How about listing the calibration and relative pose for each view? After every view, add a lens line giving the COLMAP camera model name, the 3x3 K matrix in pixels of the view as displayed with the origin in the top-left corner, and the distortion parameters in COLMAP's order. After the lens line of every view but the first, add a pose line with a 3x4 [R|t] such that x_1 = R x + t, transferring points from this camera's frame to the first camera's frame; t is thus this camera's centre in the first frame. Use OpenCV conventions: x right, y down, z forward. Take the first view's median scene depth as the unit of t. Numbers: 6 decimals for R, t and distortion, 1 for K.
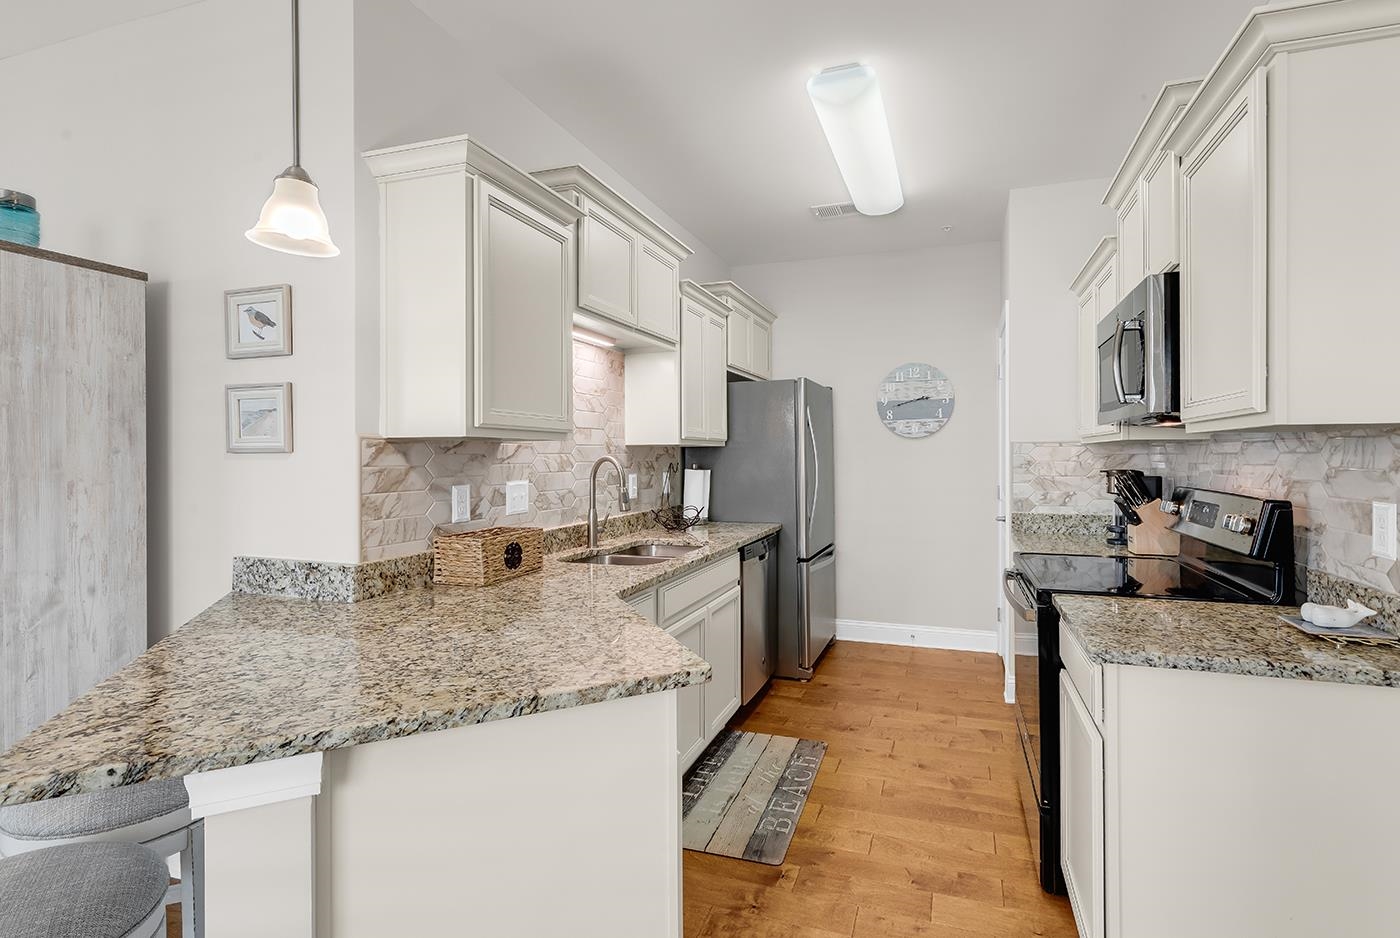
lens RADIAL K [[680.7, 0, 700.0], [0, 680.7, 469.0], [0, 0, 1]] dist [0.004784, -0.000381]
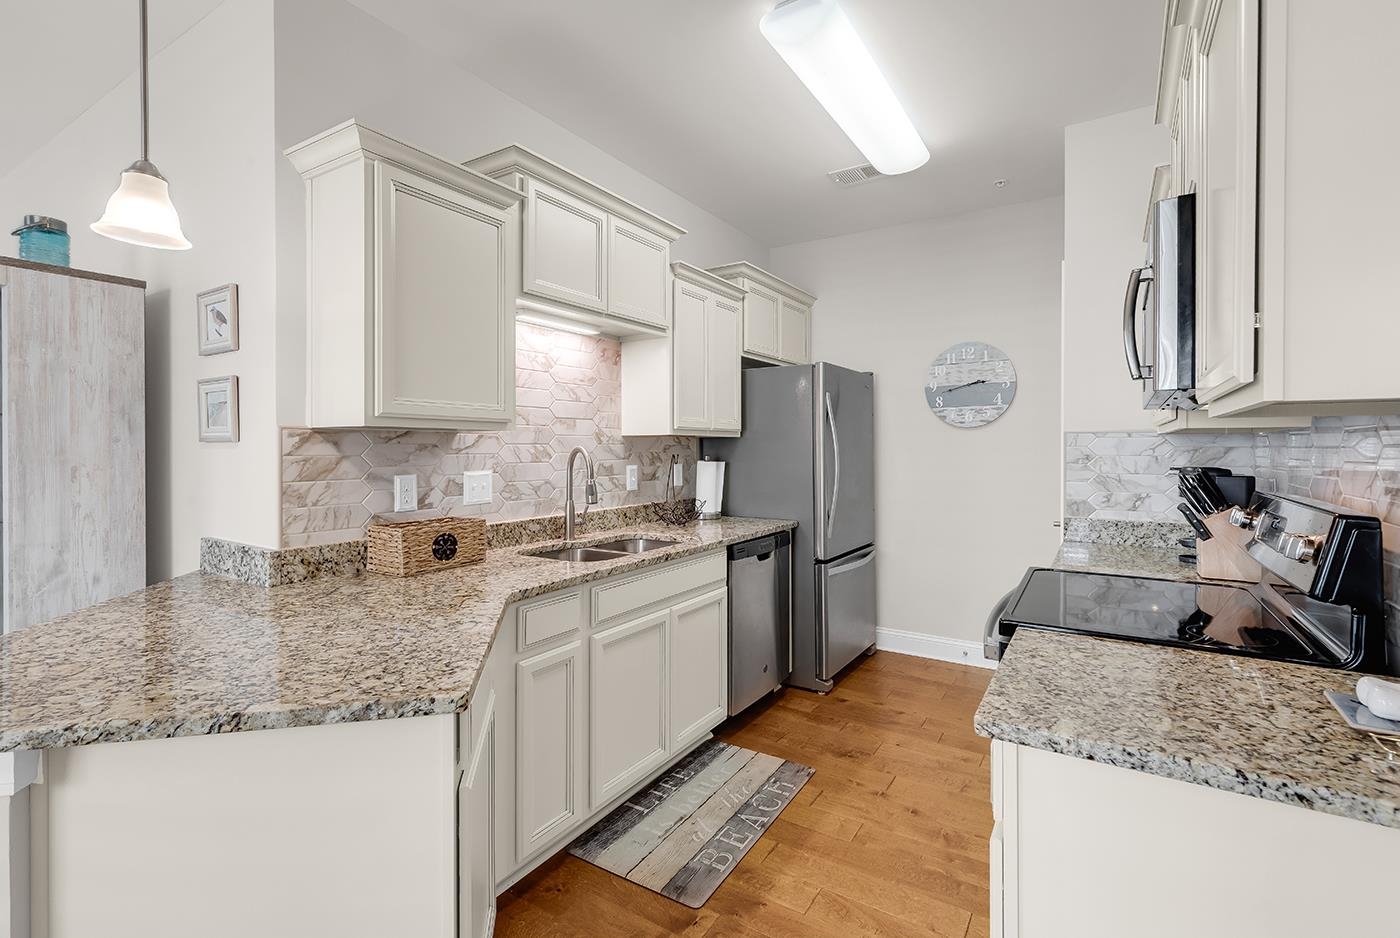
lens RADIAL K [[643.9, 0, 703.4], [0, 643.9, 460.3], [0, 0, 1]] dist [0.003115, -0.000485]
pose [[0.969125, 0.009550, -0.246386, 0.310253], [-0.009230, 0.999954, 0.002455, -0.003998], [0.246399, -0.000106, 0.969169, 0.181277]]
